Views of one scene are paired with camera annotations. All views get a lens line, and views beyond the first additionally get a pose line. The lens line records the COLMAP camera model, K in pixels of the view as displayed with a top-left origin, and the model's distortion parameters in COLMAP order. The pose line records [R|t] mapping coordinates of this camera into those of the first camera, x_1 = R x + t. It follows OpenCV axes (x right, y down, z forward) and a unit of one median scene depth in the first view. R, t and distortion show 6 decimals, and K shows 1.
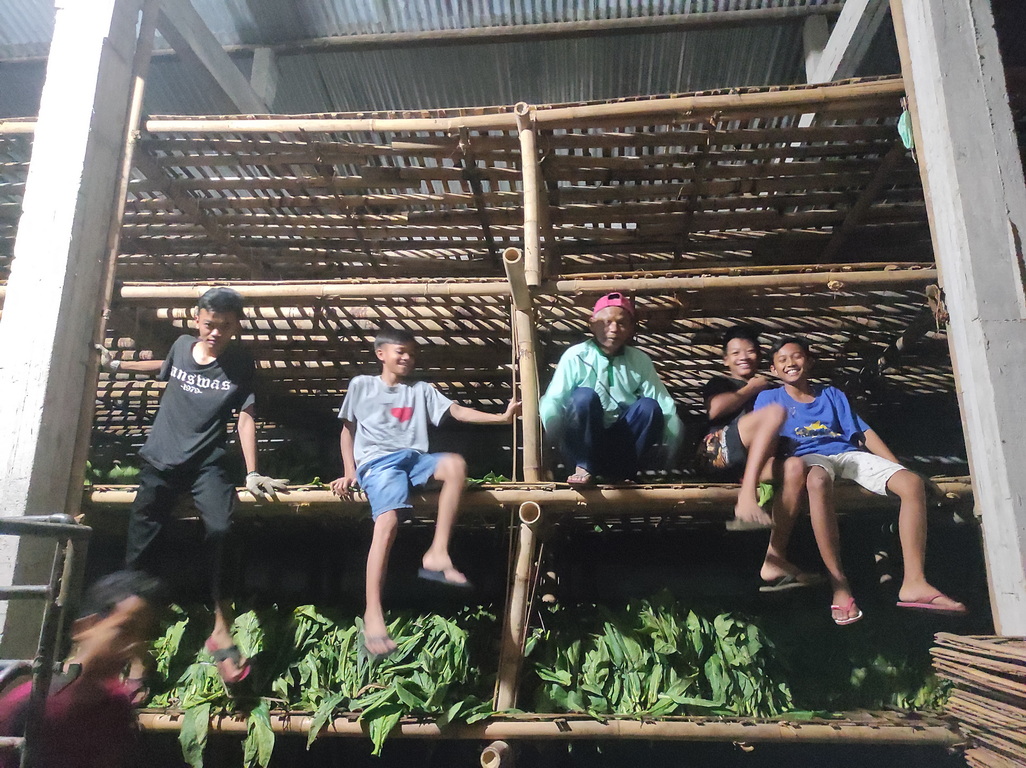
lens RADIAL K [[751.4, 0, 520.9], [0, 751.4, 379.7], [0, 0, 1]] dist [0.055606, -0.046368]
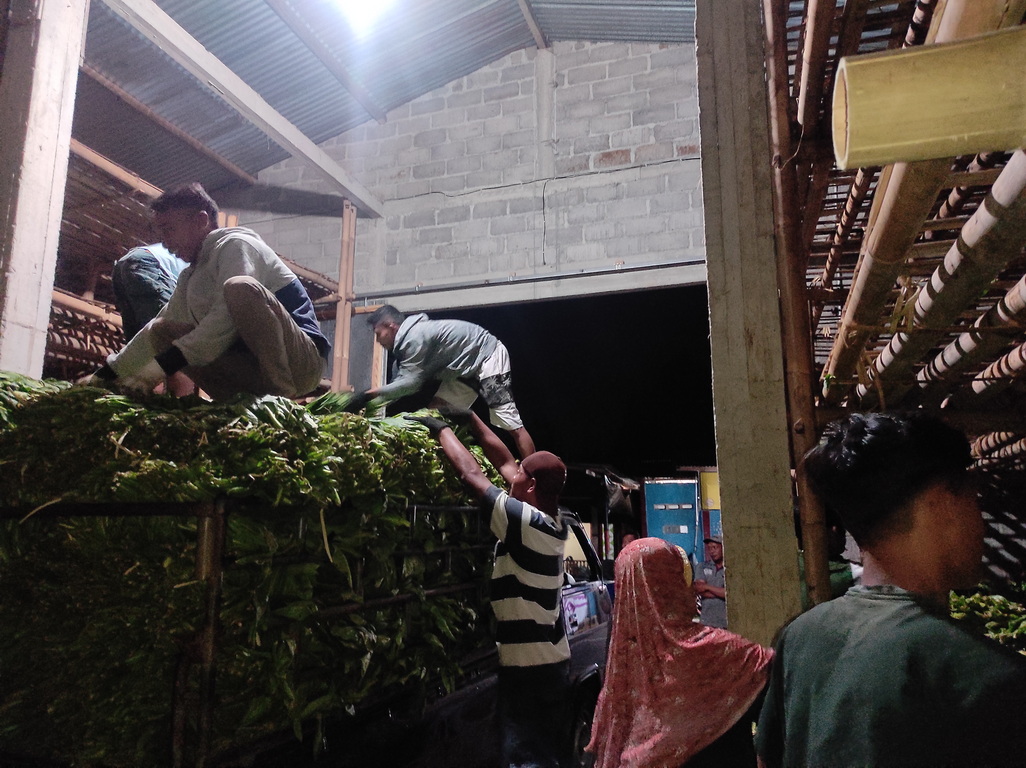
lens RADIAL K [[751.9, 0, 517.4], [0, 751.9, 378.6], [0, 0, 1]] dist [0.055908, -0.046947]
pose [[-0.216130, -0.197824, -0.956114, 0.175684], [0.250895, 0.935122, -0.250195, 0.221275], [0.943578, -0.293959, -0.152475, 0.741623]]
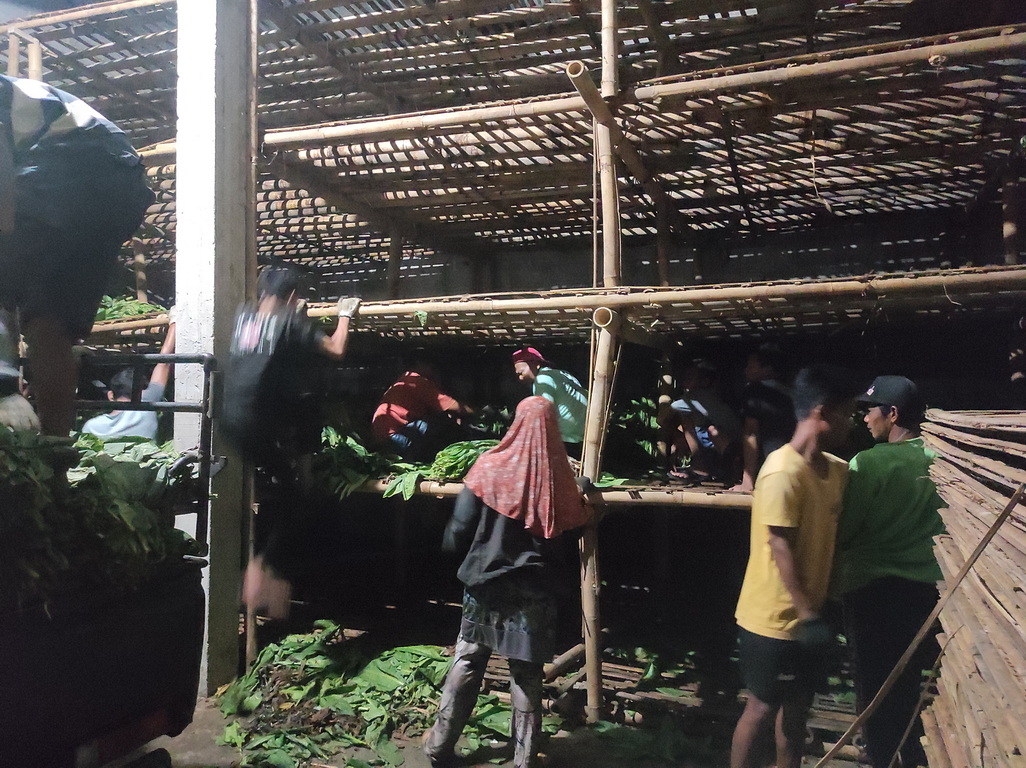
lens RADIAL K [[753.8, 0, 520.0], [0, 753.8, 379.5], [0, 0, 1]] dist [0.055280, -0.050012]
pose [[0.963359, -0.005647, -0.268157, 0.152538], [0.067949, 0.972302, 0.223633, 0.007790], [0.259467, -0.233660, 0.937059, -0.072602]]
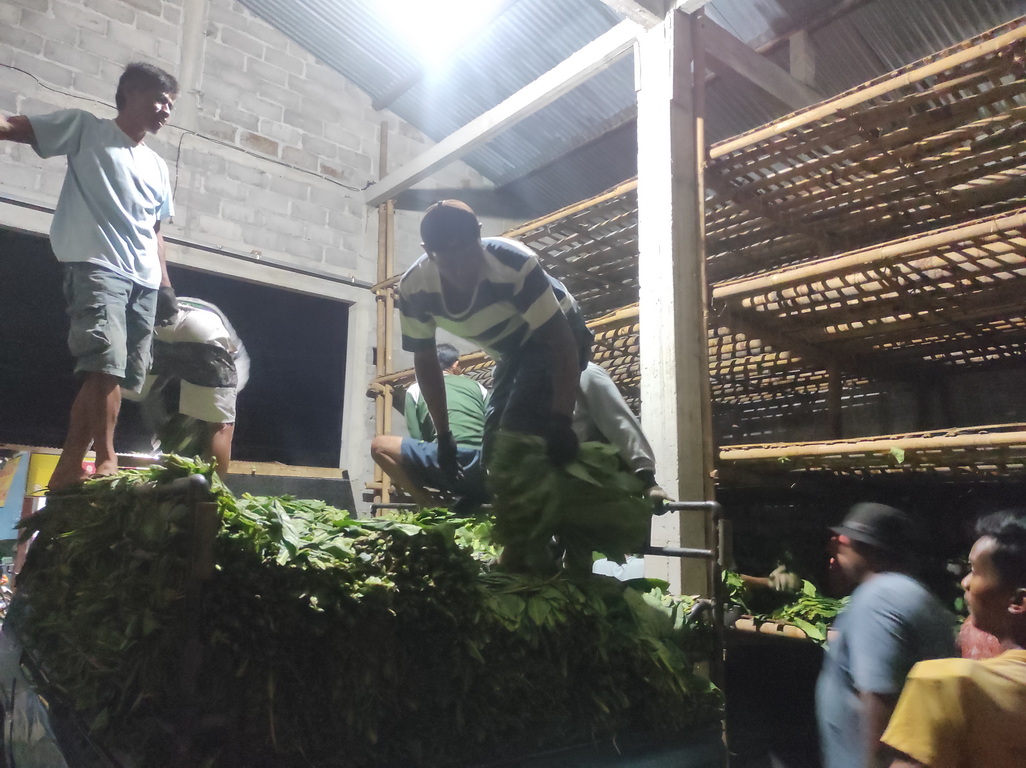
lens RADIAL K [[747.8, 0, 516.9], [0, 747.8, 380.1], [0, 0, 1]] dist [0.062142, -0.059315]
pose [[0.713104, -0.124445, -0.689925, 0.077366], [0.165231, 0.986229, -0.007109, -0.018729], [0.681309, -0.108927, 0.723846, -0.127999]]
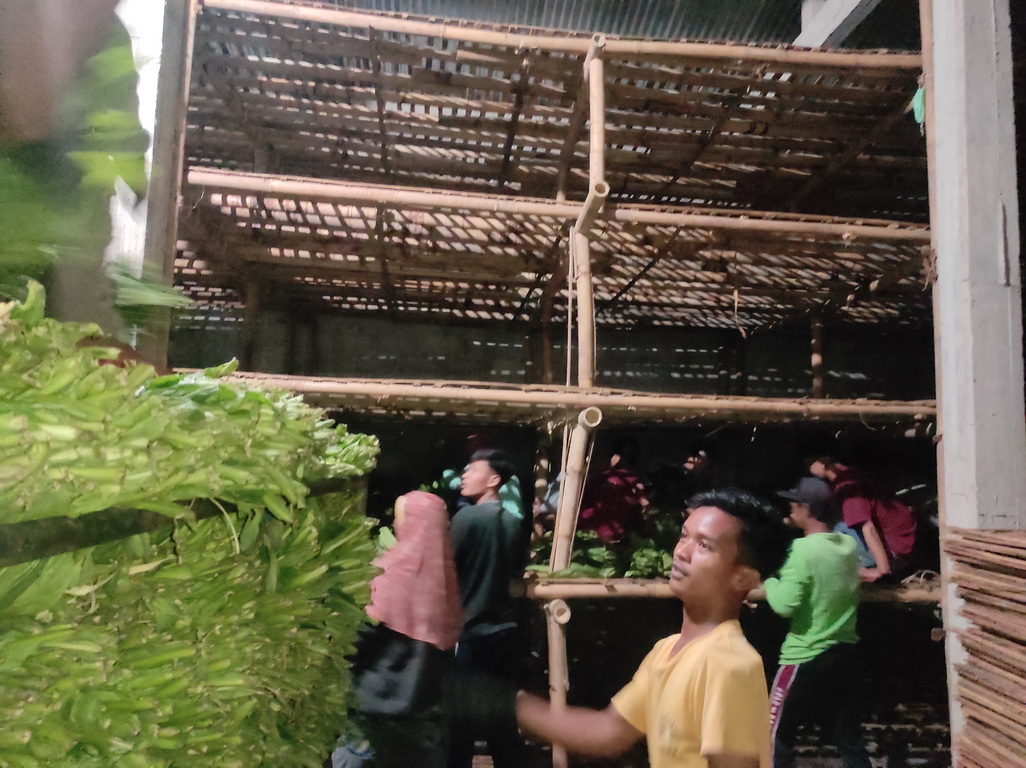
lens RADIAL K [[751.9, 0, 517.4], [0, 751.9, 378.6], [0, 0, 1]] dist [0.055908, -0.046947]
pose [[0.982119, 0.053570, 0.180477, -0.253137], [-0.080994, 0.985637, 0.148189, -0.035788], [-0.169947, -0.160157, 0.972352, -0.081261]]
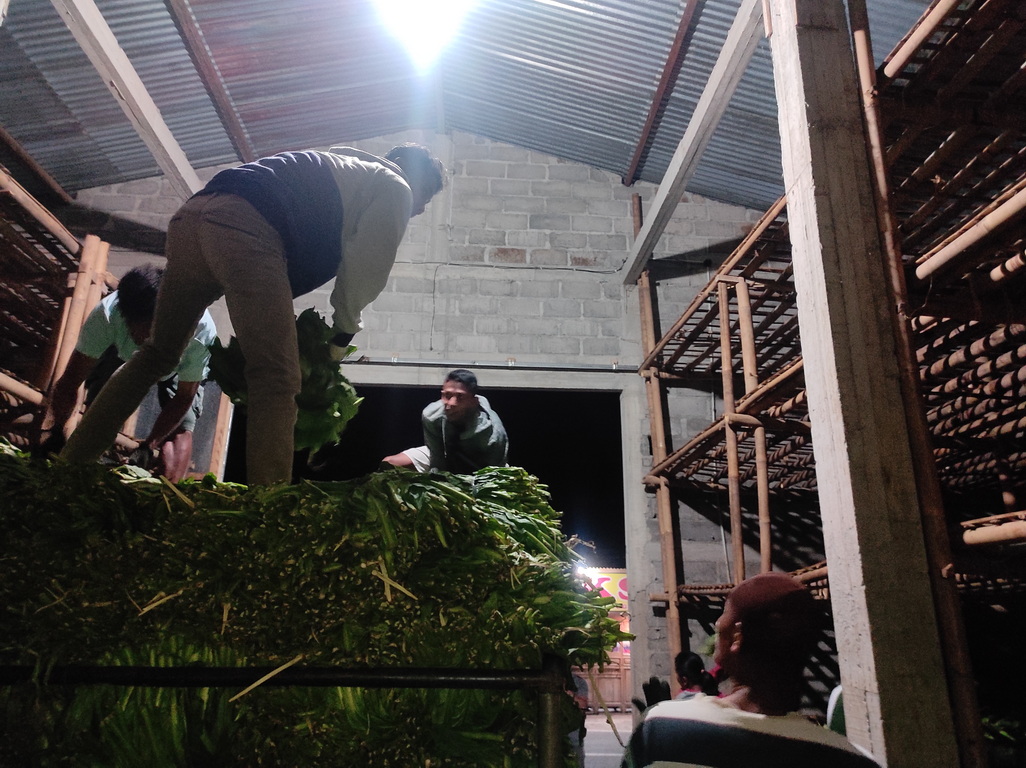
lens RADIAL K [[753.8, 0, 520.0], [0, 753.8, 379.5], [0, 0, 1]] dist [0.055280, -0.050012]
pose [[0.158013, -0.306264, -0.938741, 0.107631], [0.243665, 0.933378, -0.263500, 0.087933], [0.956901, -0.187102, 0.222112, 0.392915]]
